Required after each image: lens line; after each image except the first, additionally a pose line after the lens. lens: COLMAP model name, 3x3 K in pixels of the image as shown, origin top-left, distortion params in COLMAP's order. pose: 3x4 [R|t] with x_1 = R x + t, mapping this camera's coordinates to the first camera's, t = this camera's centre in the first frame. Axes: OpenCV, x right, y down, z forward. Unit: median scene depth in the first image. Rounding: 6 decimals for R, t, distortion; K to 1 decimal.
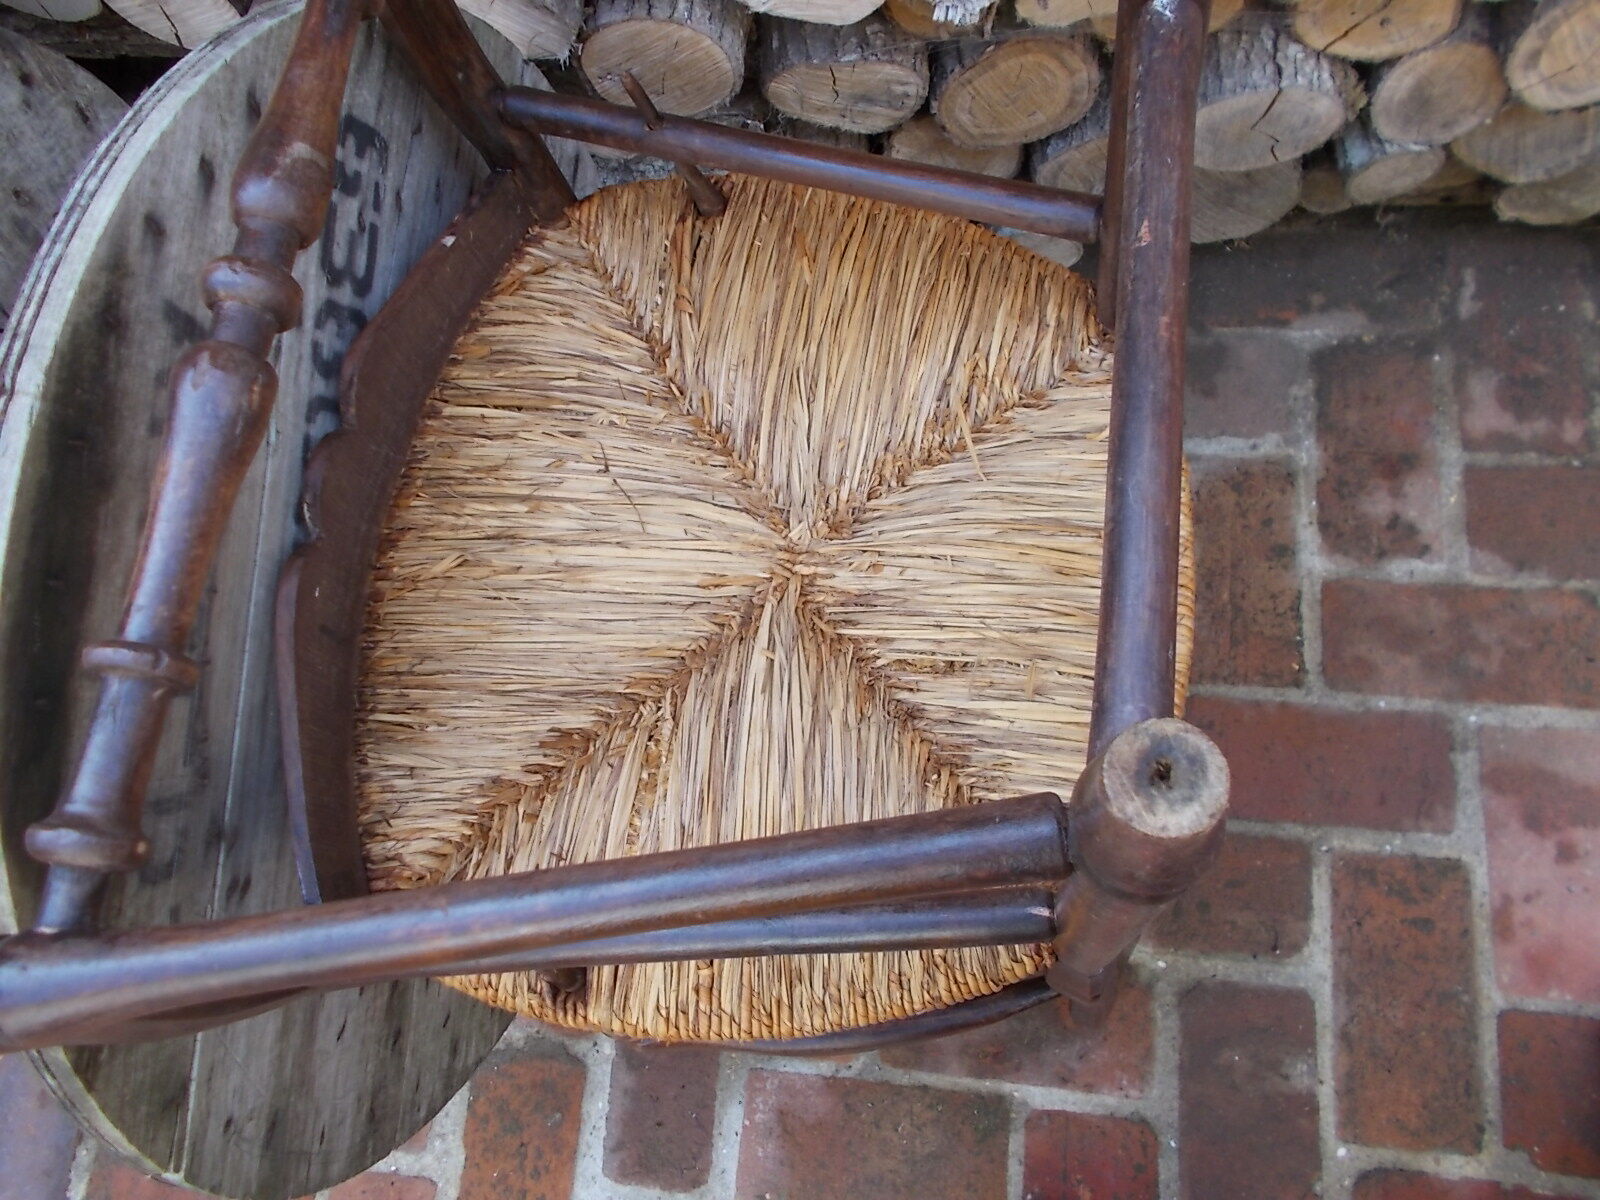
lens RADIAL K [[1225.4, 0, 802.5], [0, 1225.4, 599.6], [0, 0, 1]] dist [0.017595, -0.003001]
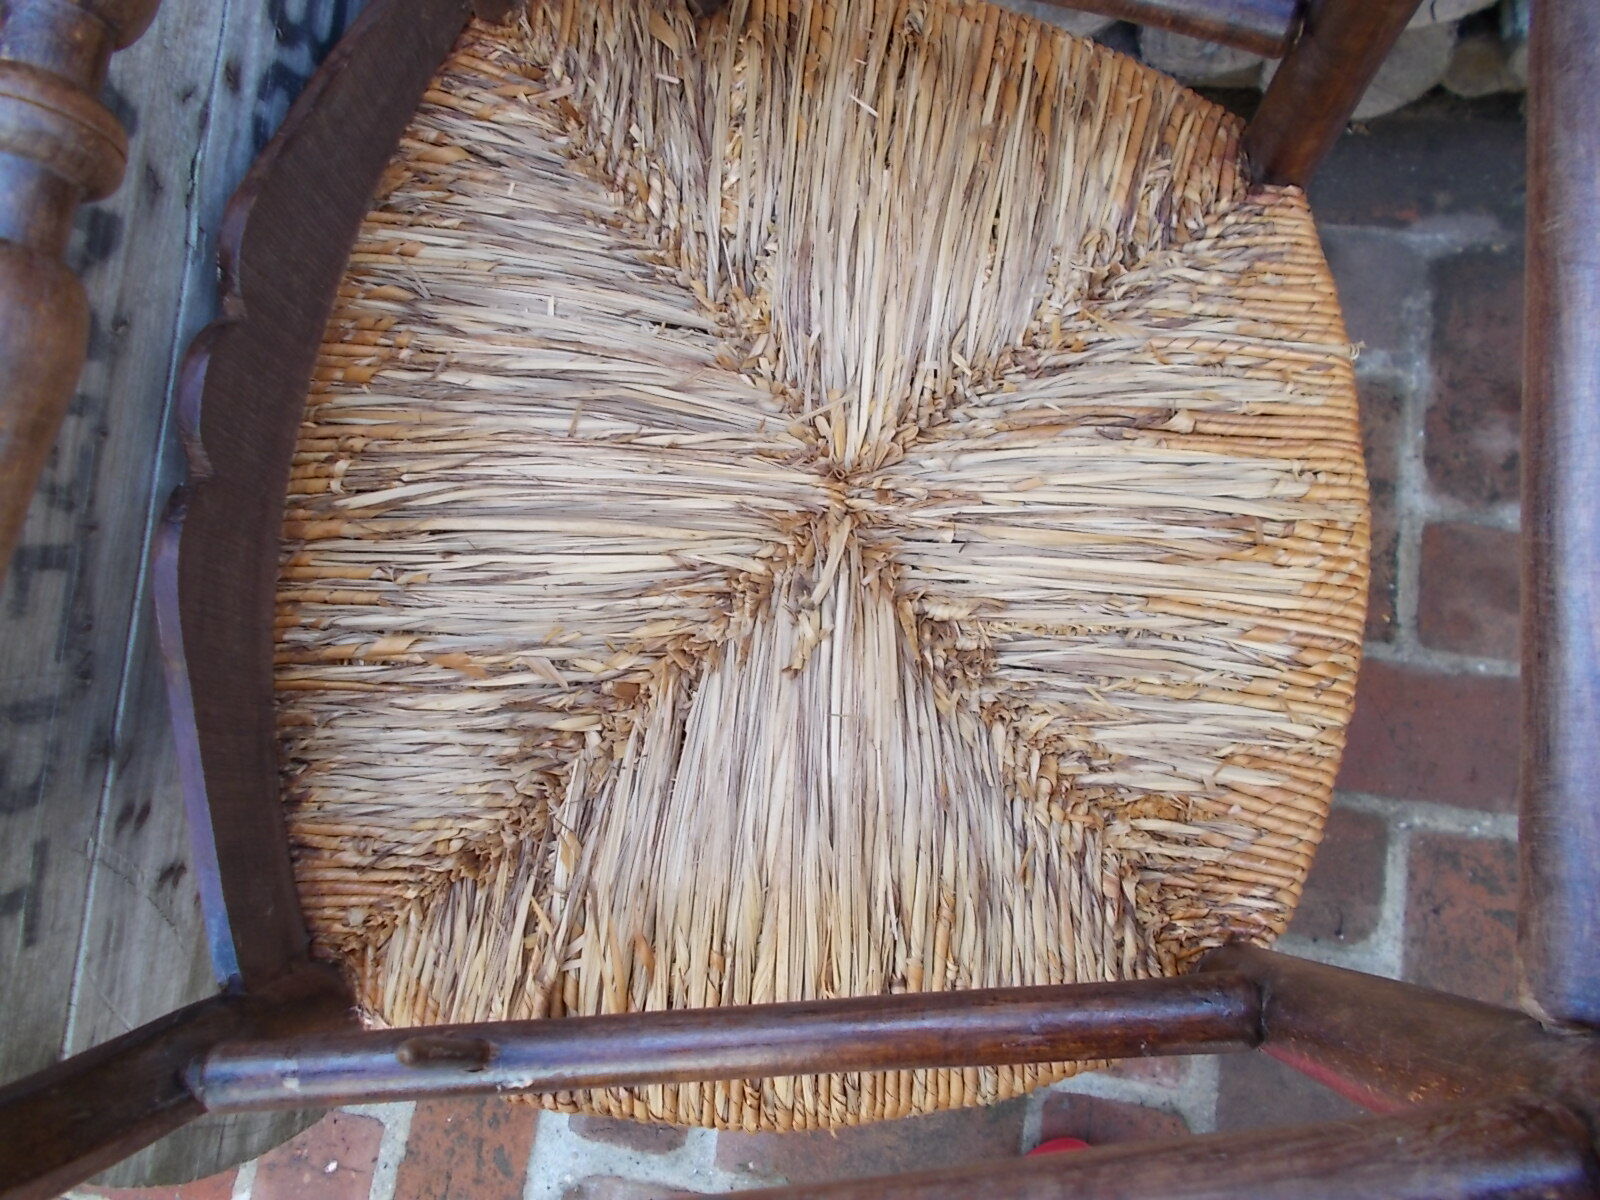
lens RADIAL K [[1225.4, 0, 795.8], [0, 1225.4, 599.7], [0, 0, 1]] dist [0.017595, -0.003001]
pose [[0.997664, 0.067877, 0.007755, -0.029164], [-0.068265, 0.994942, 0.073693, 0.005392], [-0.002714, -0.074051, 0.997251, 0.128143]]
